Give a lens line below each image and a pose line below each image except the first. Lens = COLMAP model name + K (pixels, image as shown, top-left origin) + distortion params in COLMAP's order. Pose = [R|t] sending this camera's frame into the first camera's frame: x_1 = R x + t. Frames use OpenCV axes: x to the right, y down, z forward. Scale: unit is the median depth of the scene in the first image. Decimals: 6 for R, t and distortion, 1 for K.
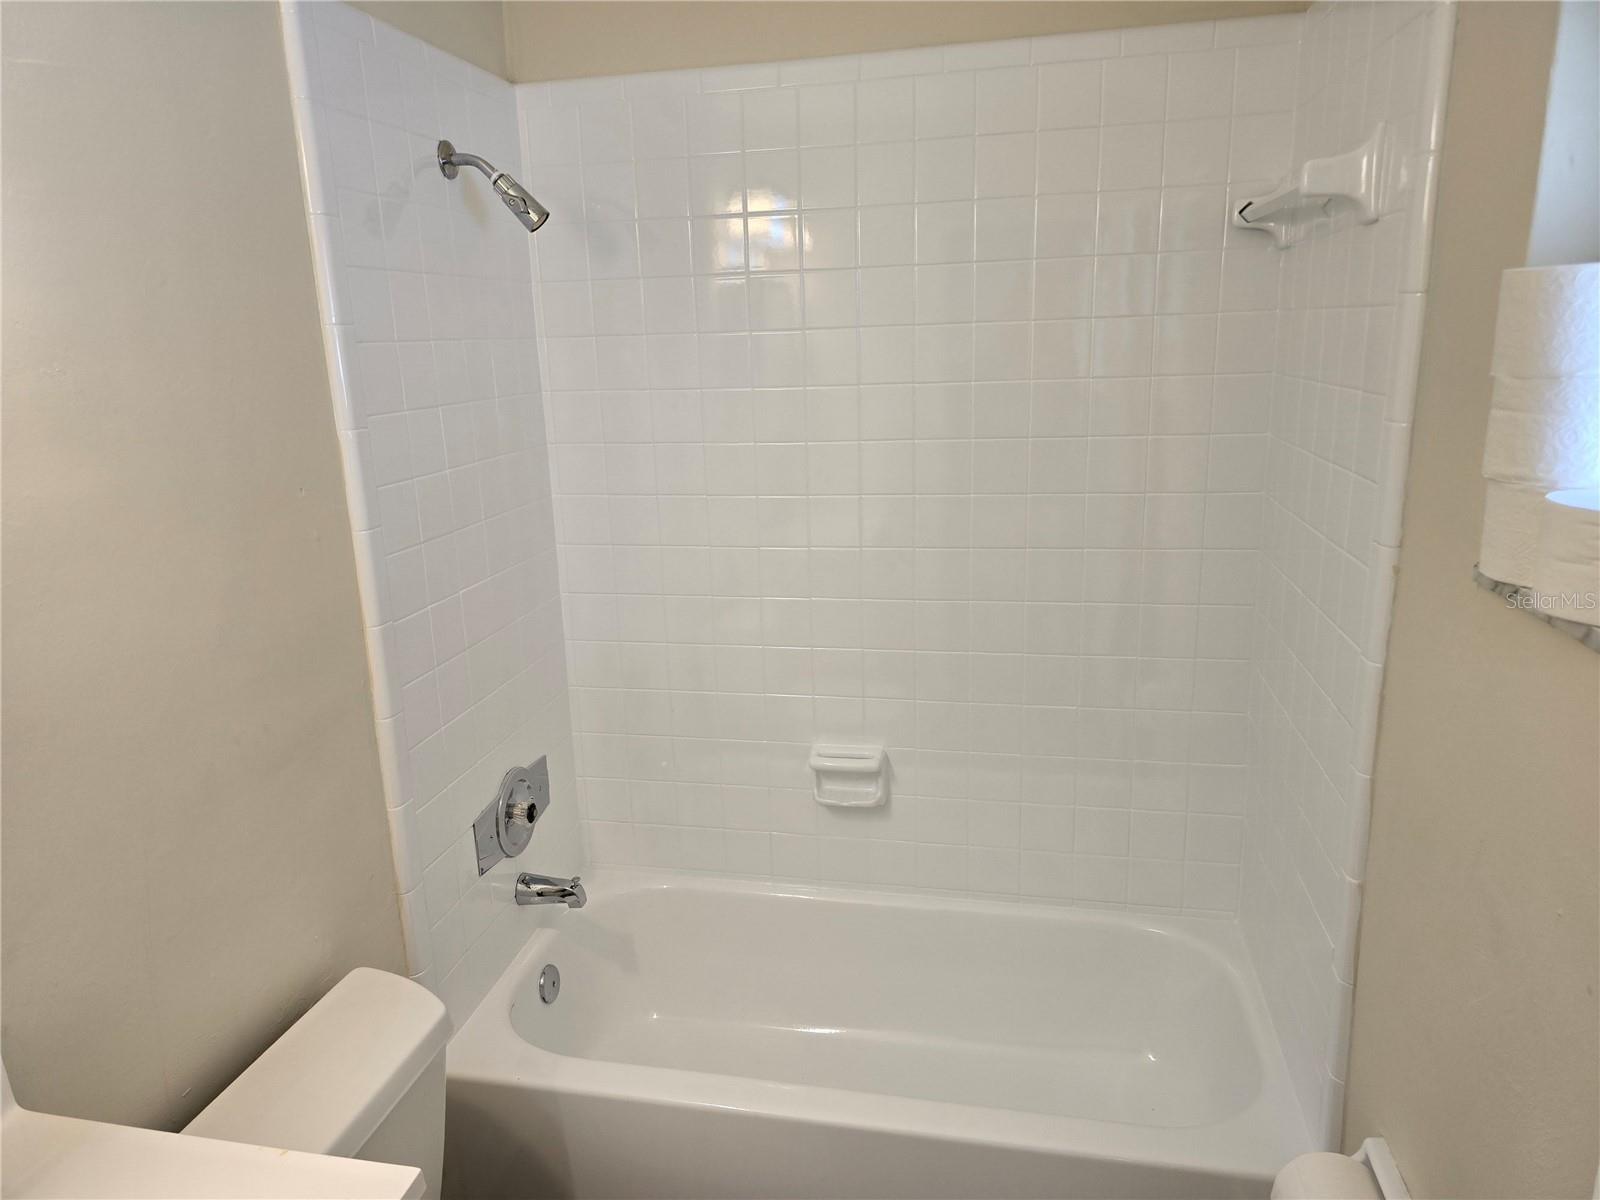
lens RADIAL K [[1070.6, 0, 782.7], [0, 1070.6, 598.8], [0, 0, 1]] dist [0.060563, -0.058203]
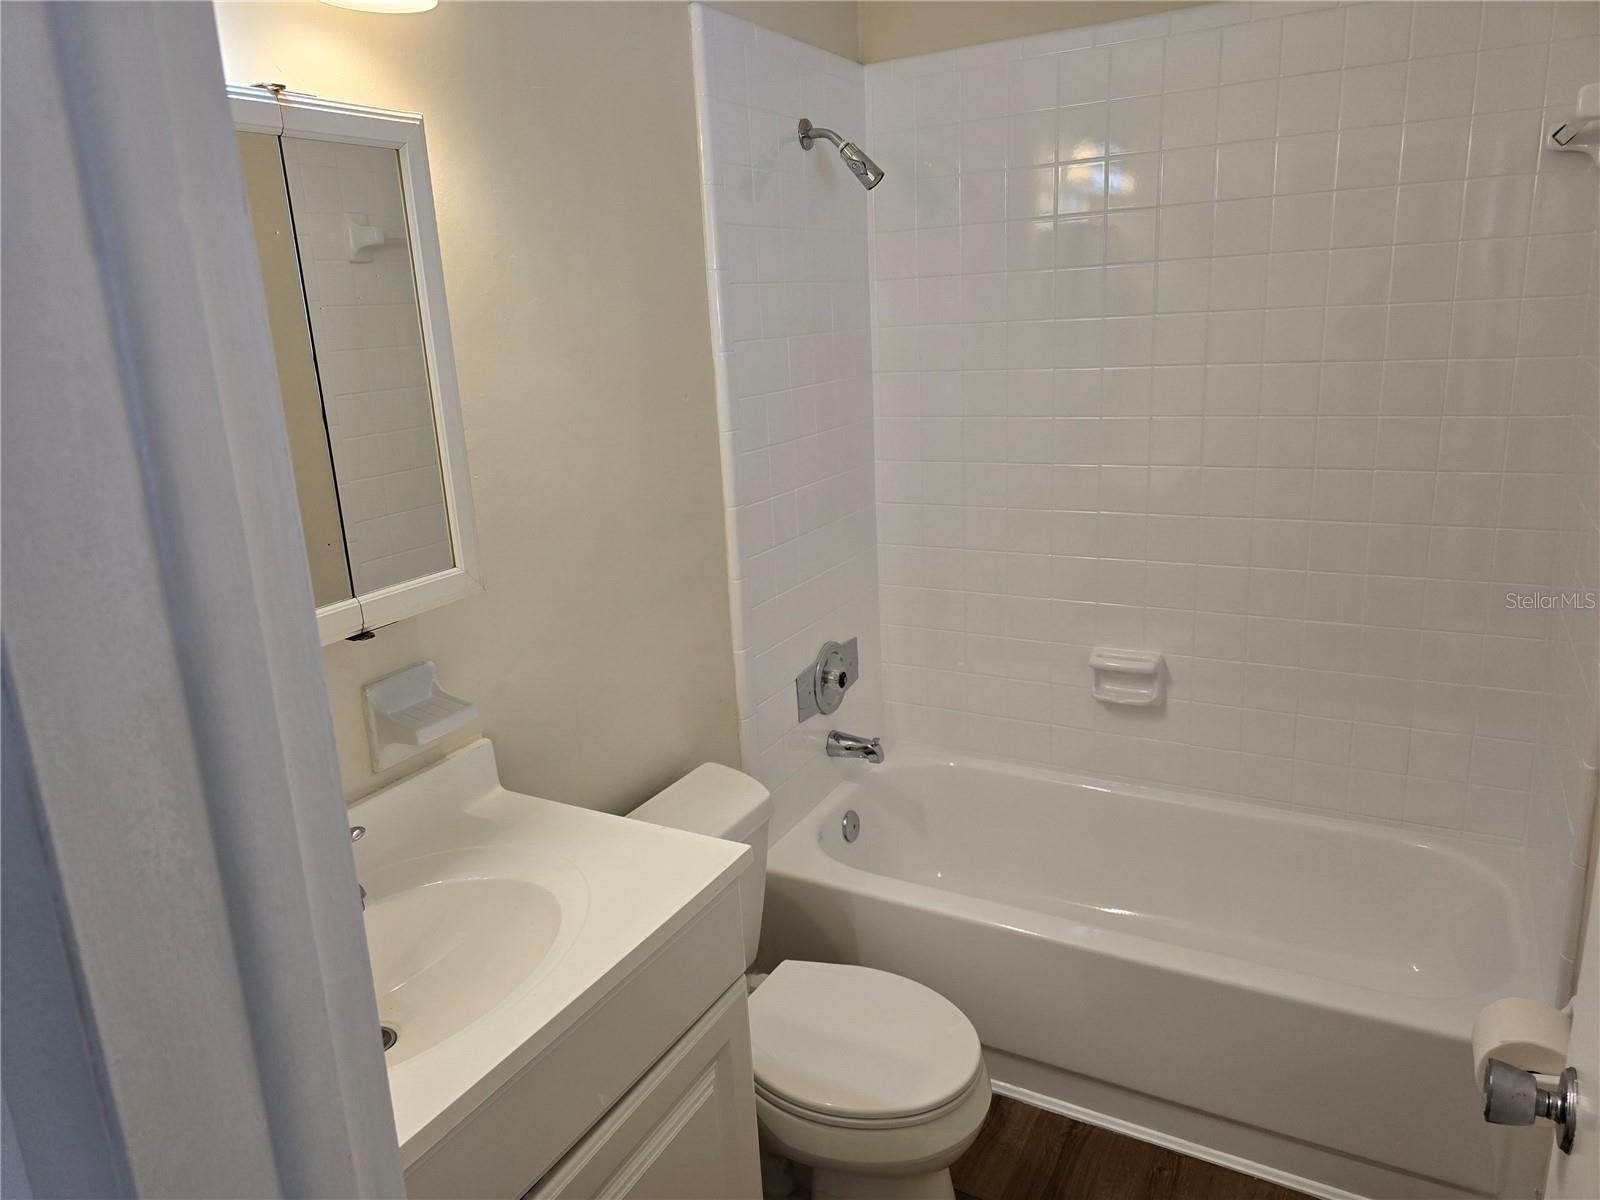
lens RADIAL K [[1085.1, 0, 790.6], [0, 1085.1, 583.0], [0, 0, 1]] dist [0.065792, -0.054909]
pose [[0.955856, 0.057592, -0.288138, 0.056239], [-0.052066, 0.998284, 0.026811, 0.064498], [0.289187, -0.010625, 0.957214, -0.182813]]
